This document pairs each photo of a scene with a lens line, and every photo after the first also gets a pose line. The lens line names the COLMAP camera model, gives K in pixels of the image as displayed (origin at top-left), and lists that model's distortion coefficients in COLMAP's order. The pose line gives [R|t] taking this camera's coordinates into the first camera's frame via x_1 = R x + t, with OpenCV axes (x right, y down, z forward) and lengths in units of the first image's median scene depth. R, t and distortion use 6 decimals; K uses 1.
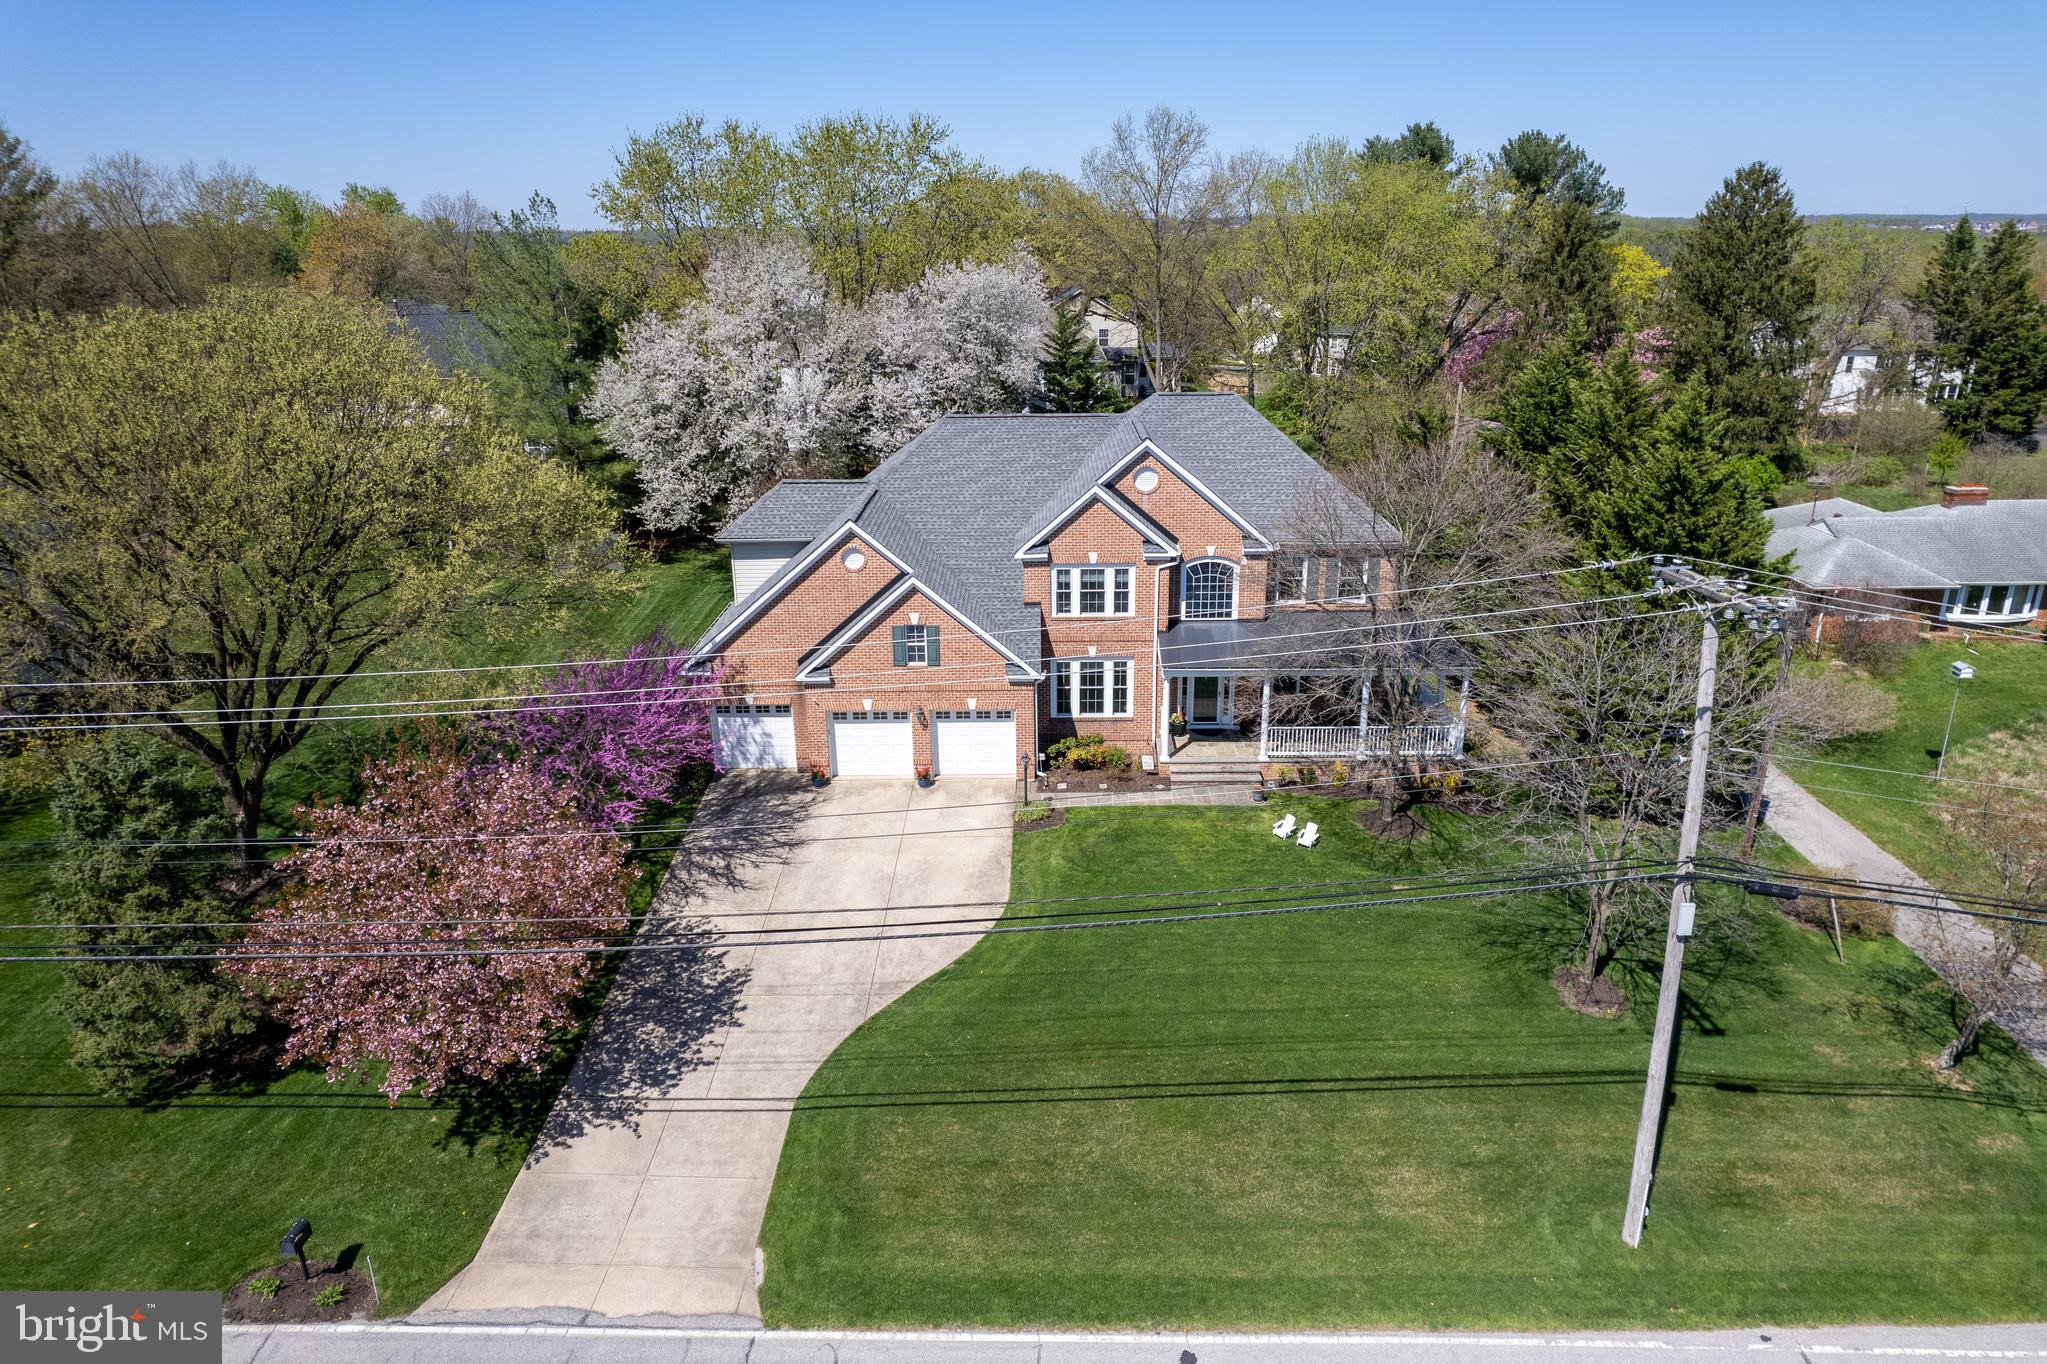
lens RADIAL K [[1393.4, 0, 1030.1], [0, 1393.4, 676.3], [0, 0, 1]] dist [-0.050996, 0.021718]
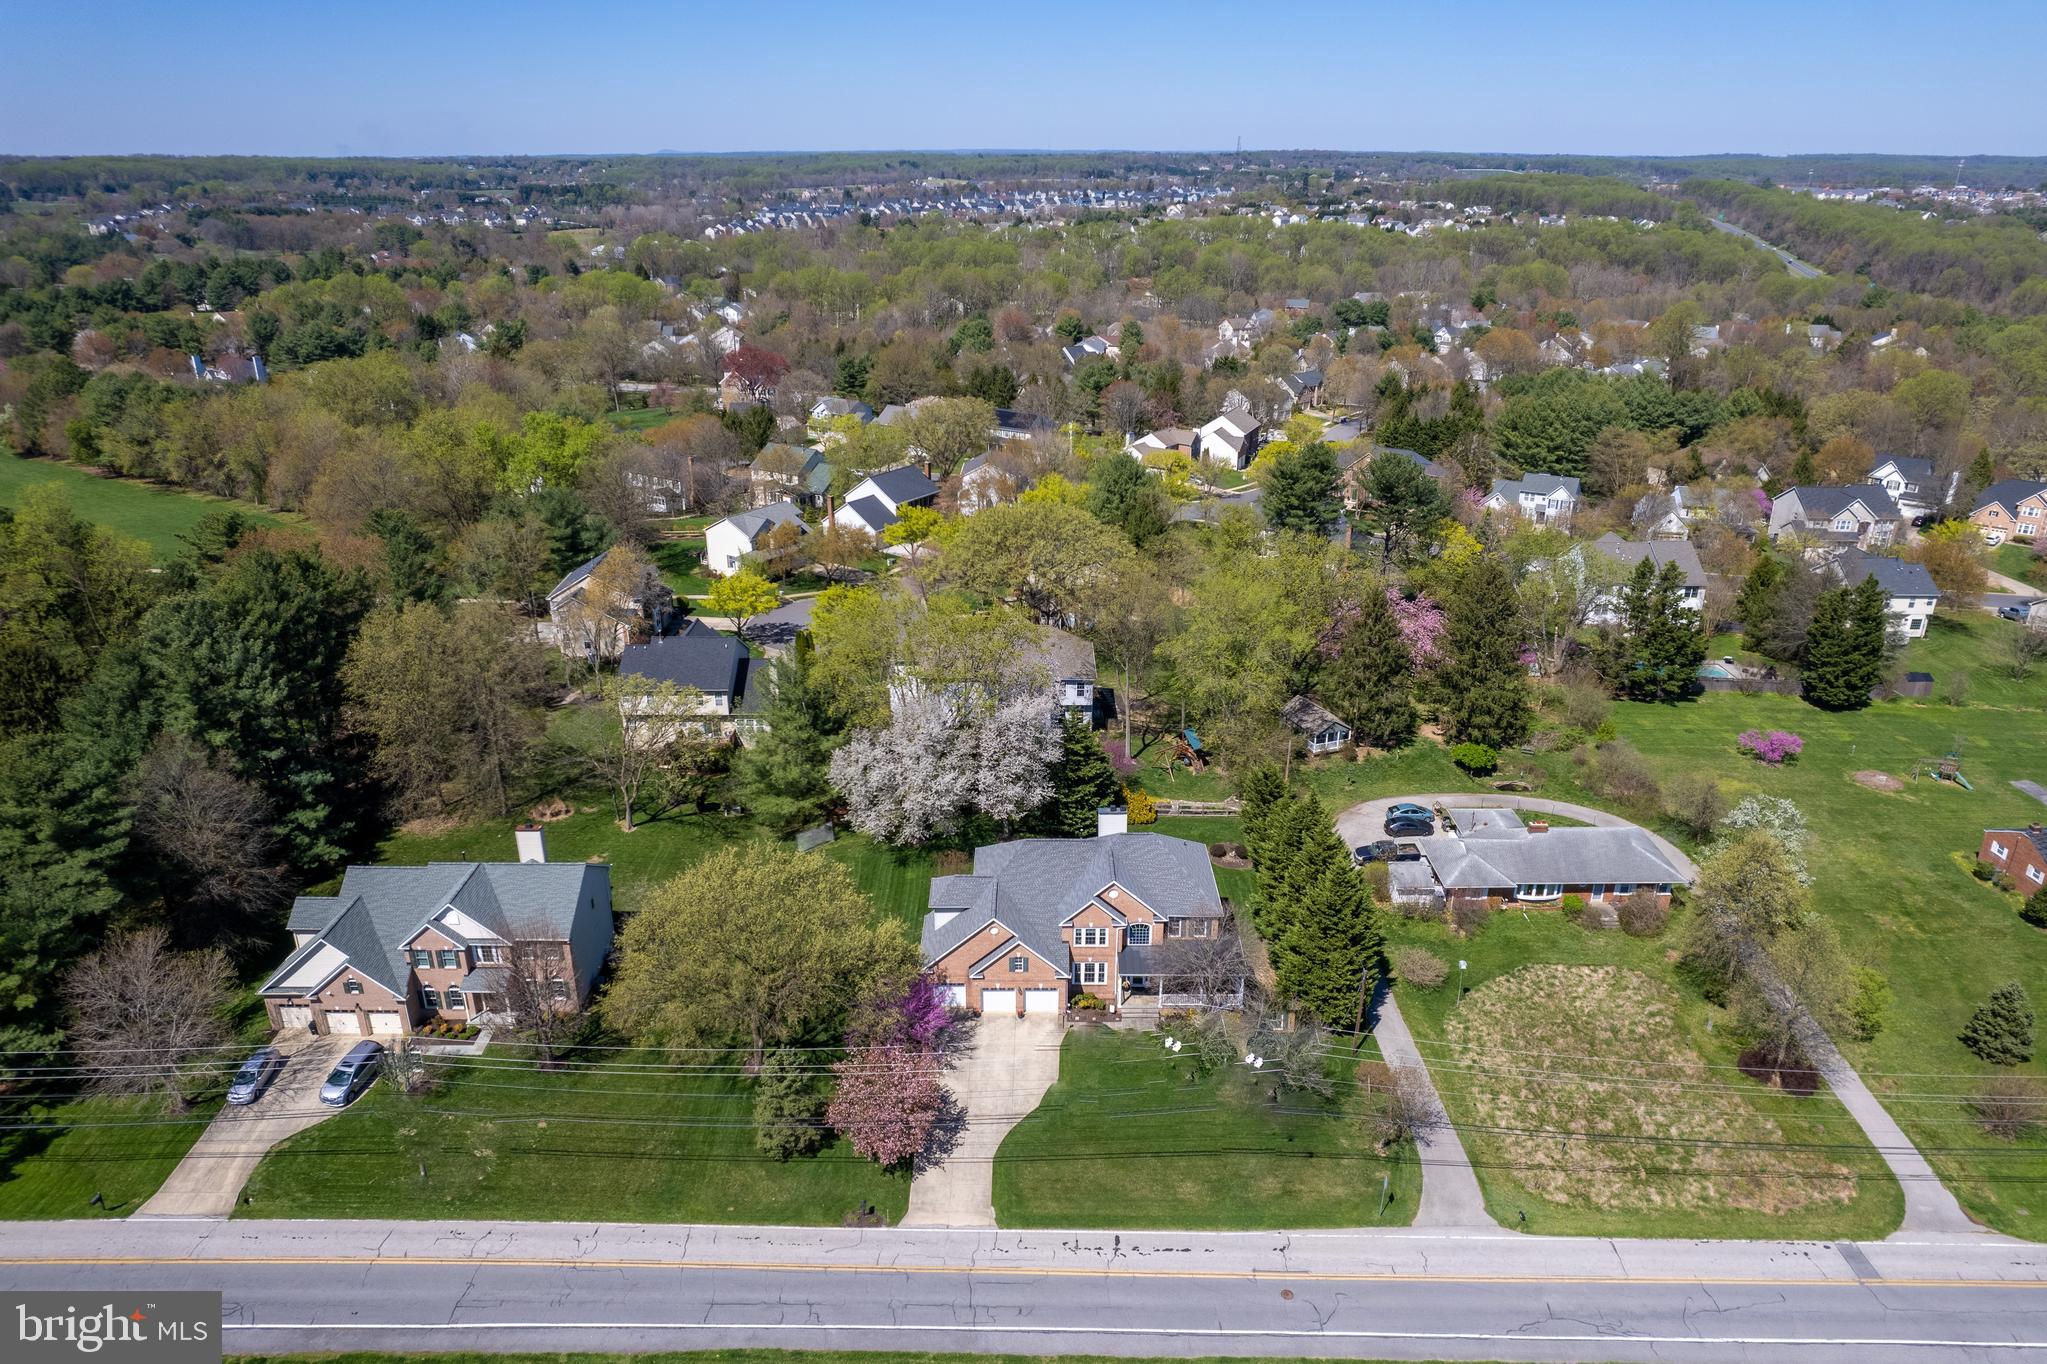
lens RADIAL K [[1393.4, 0, 1031.6], [0, 1393.4, 683.2], [0, 0, 1]] dist [-0.050996, 0.021718]
pose [[0.999907, 0.007480, 0.011417, -0.087748], [-0.007905, 0.999261, 0.037614, -0.589286], [-0.011127, -0.037700, 0.999227, -1.385646]]
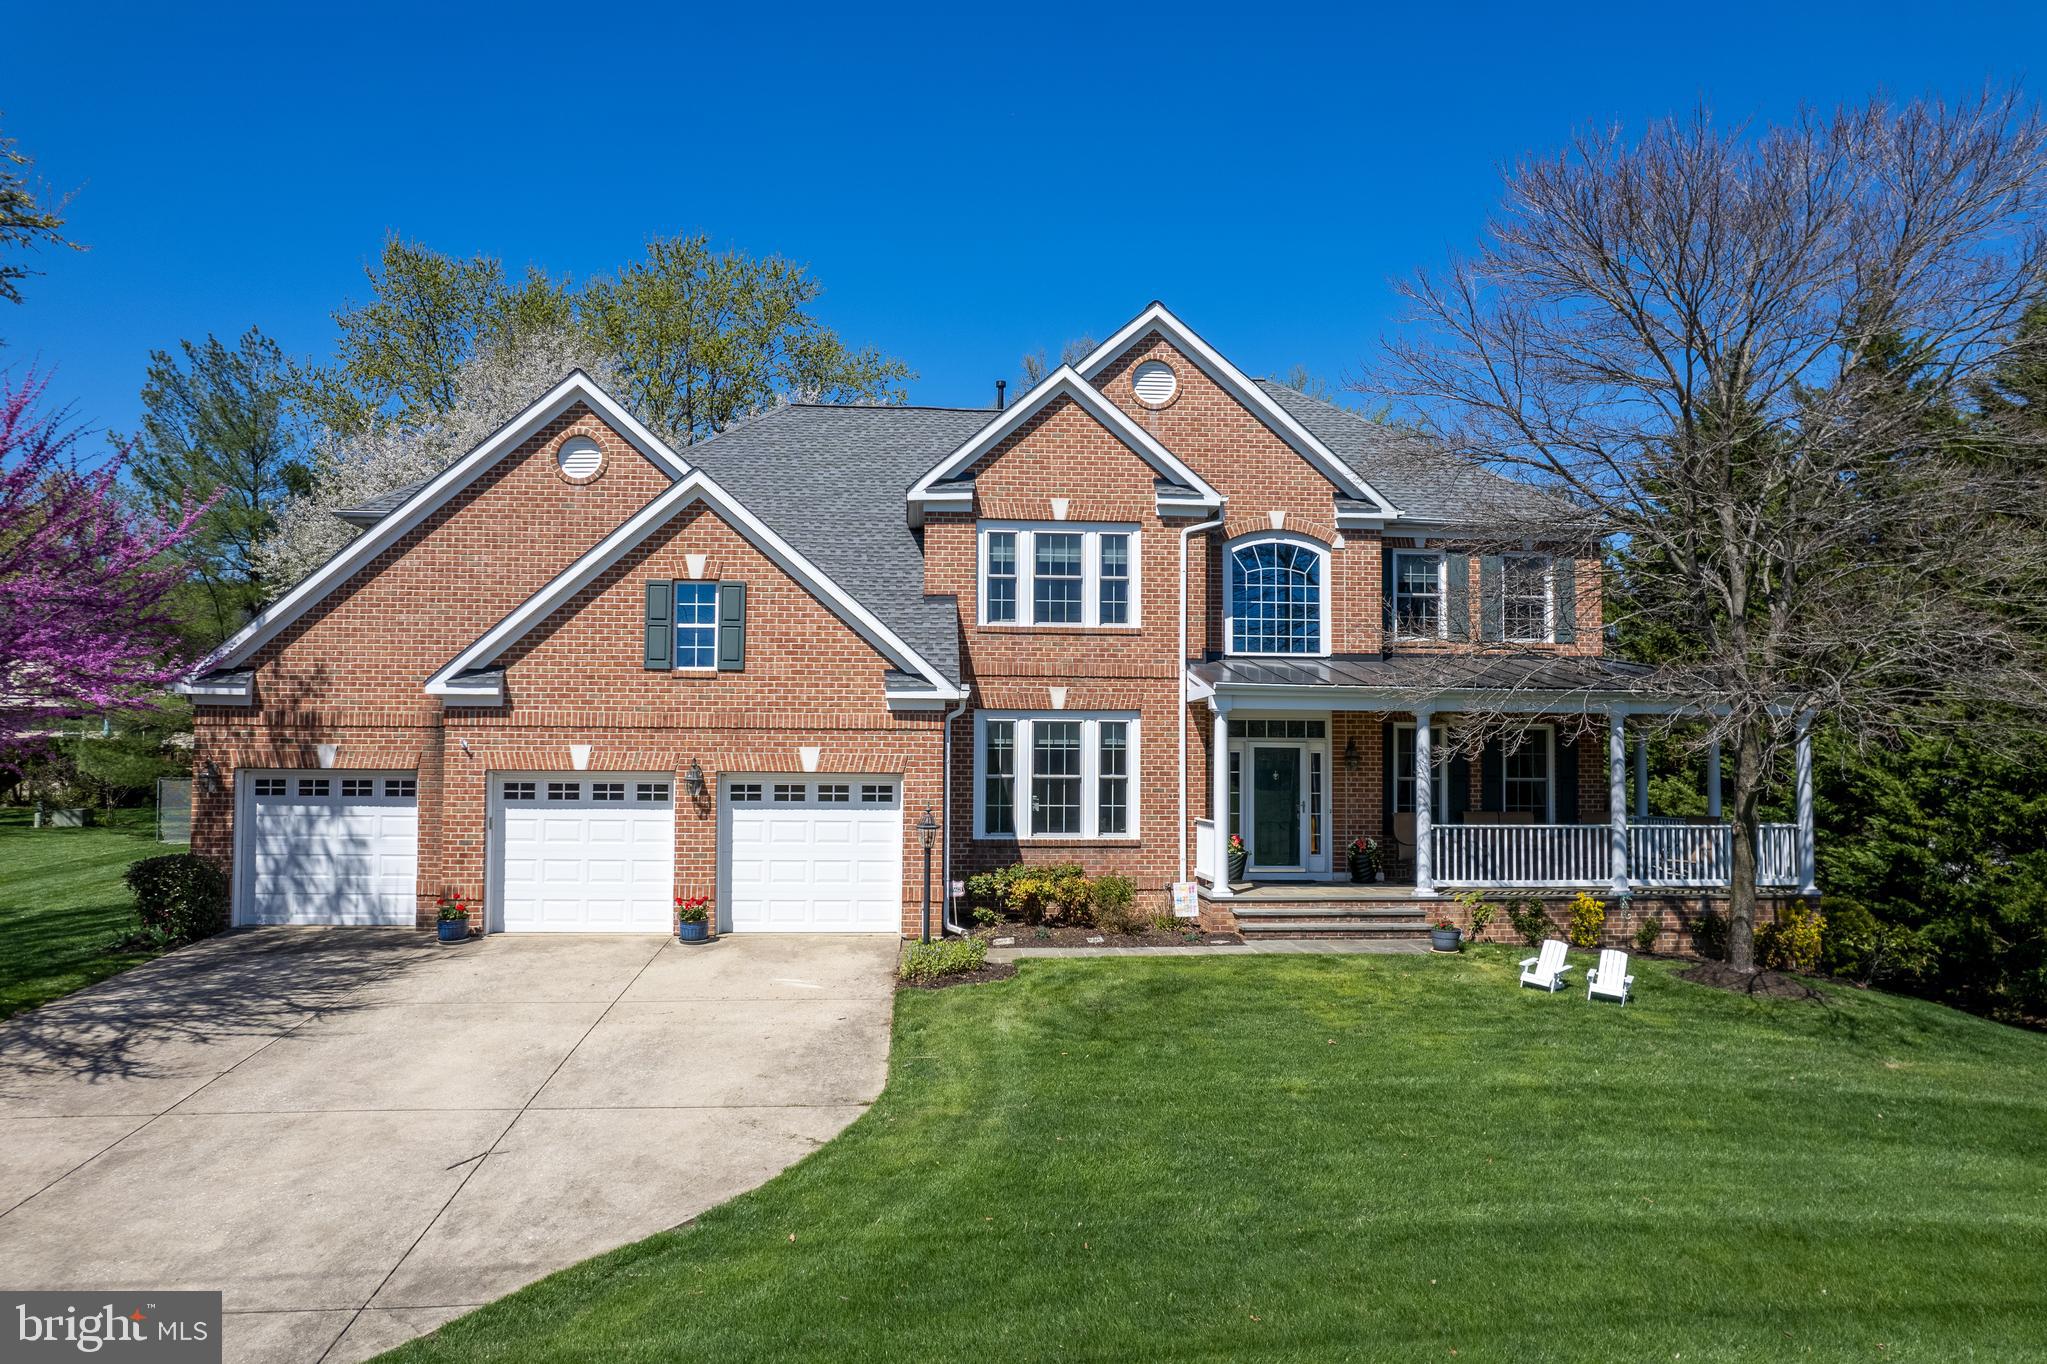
lens RADIAL K [[1393.4, 0, 1023.9], [0, 1393.4, 688.6], [0, 0, 1]] dist [-0.050996, 0.021718]
pose [[0.995911, 0.023112, 0.087330, -0.011570], [0.011975, 0.924412, -0.381206, 0.172102], [-0.089539, 0.380694, 0.920356, 0.547446]]
